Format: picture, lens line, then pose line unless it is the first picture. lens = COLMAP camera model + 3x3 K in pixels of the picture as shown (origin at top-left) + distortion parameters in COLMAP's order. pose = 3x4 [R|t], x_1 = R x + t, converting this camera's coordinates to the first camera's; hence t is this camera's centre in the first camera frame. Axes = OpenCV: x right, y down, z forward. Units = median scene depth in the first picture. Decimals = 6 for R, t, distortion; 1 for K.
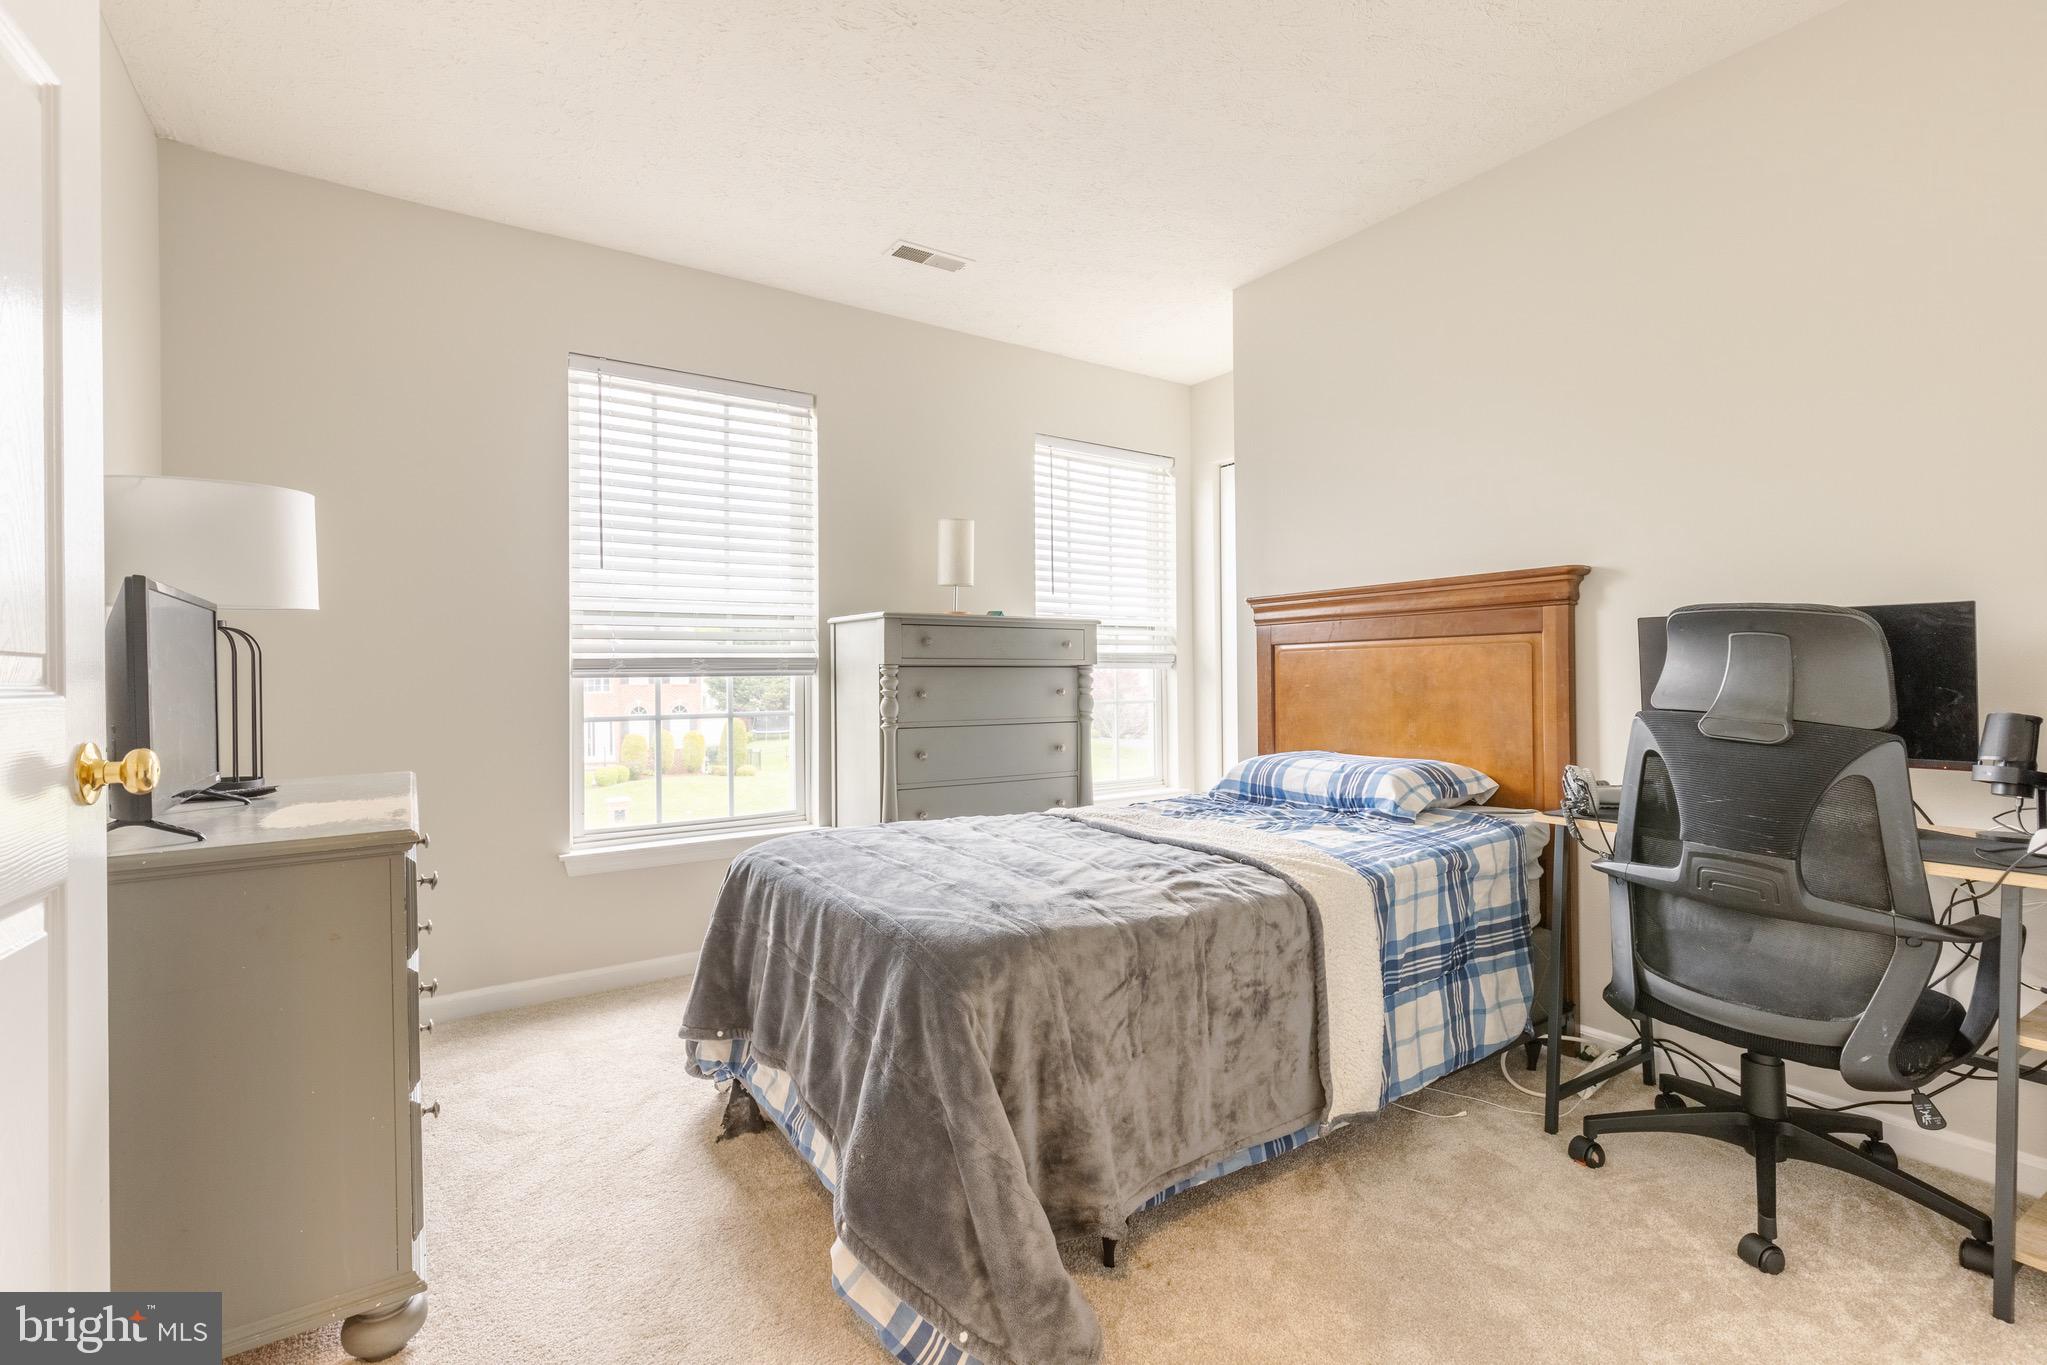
lens RADIAL K [[928.4, 0, 1029.4], [0, 928.4, 674.0], [0, 0, 1]] dist [0.005155, -0.000407]
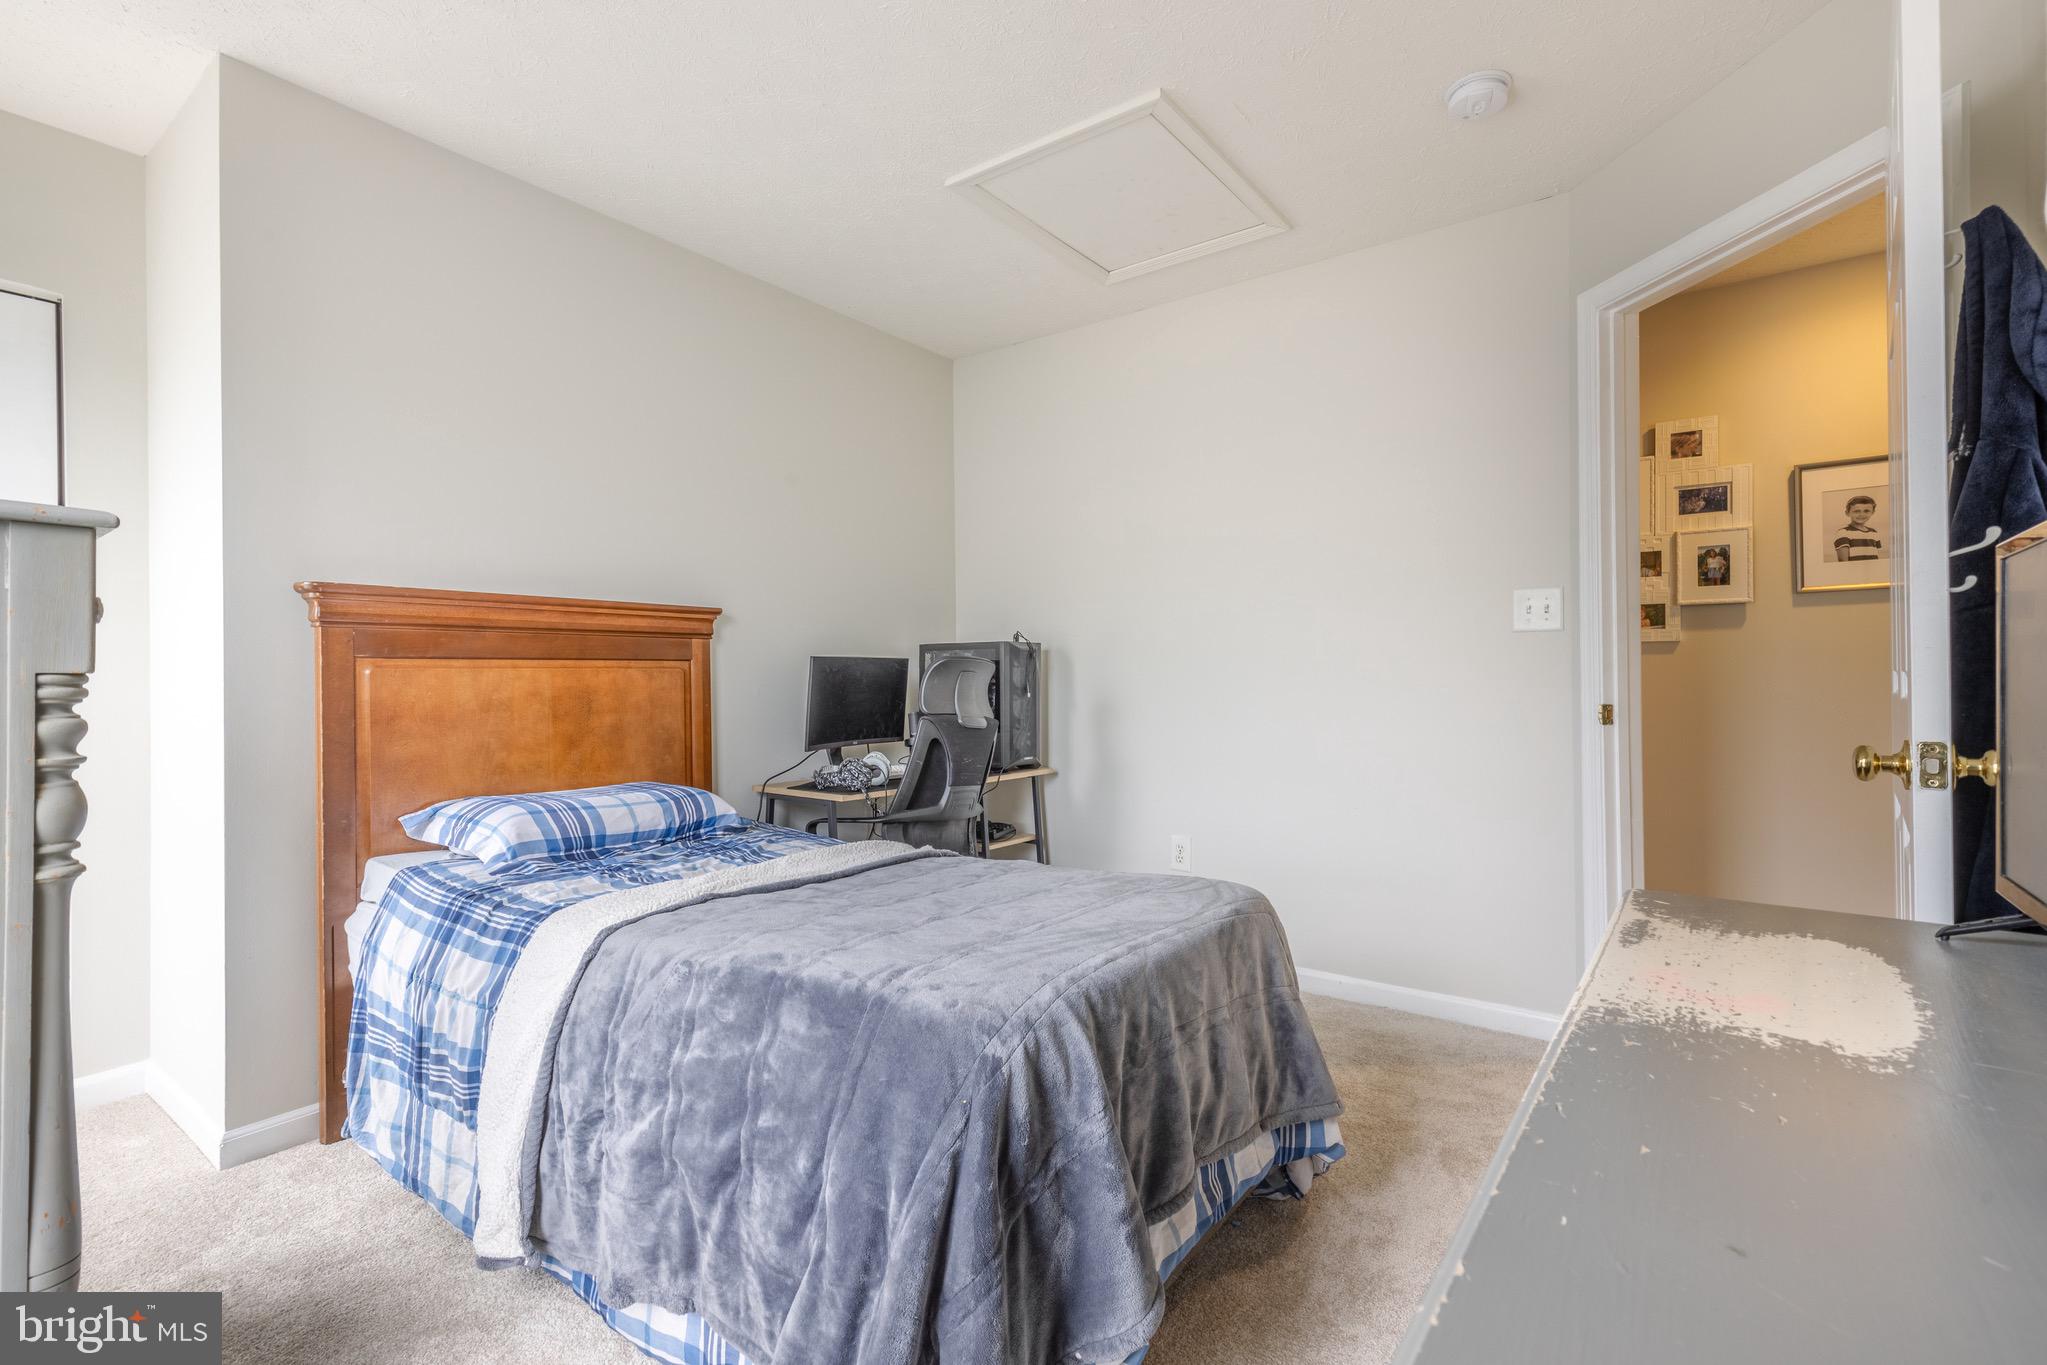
lens RADIAL K [[928.4, 0, 1029.4], [0, 928.4, 674.0], [0, 0, 1]] dist [0.005155, -0.000407]
pose [[-0.319906, 0.021810, 0.947198, -0.653906], [0.013874, 0.999736, -0.018334, 0.000114], [-0.947348, 0.007276, -0.320124, 0.918761]]
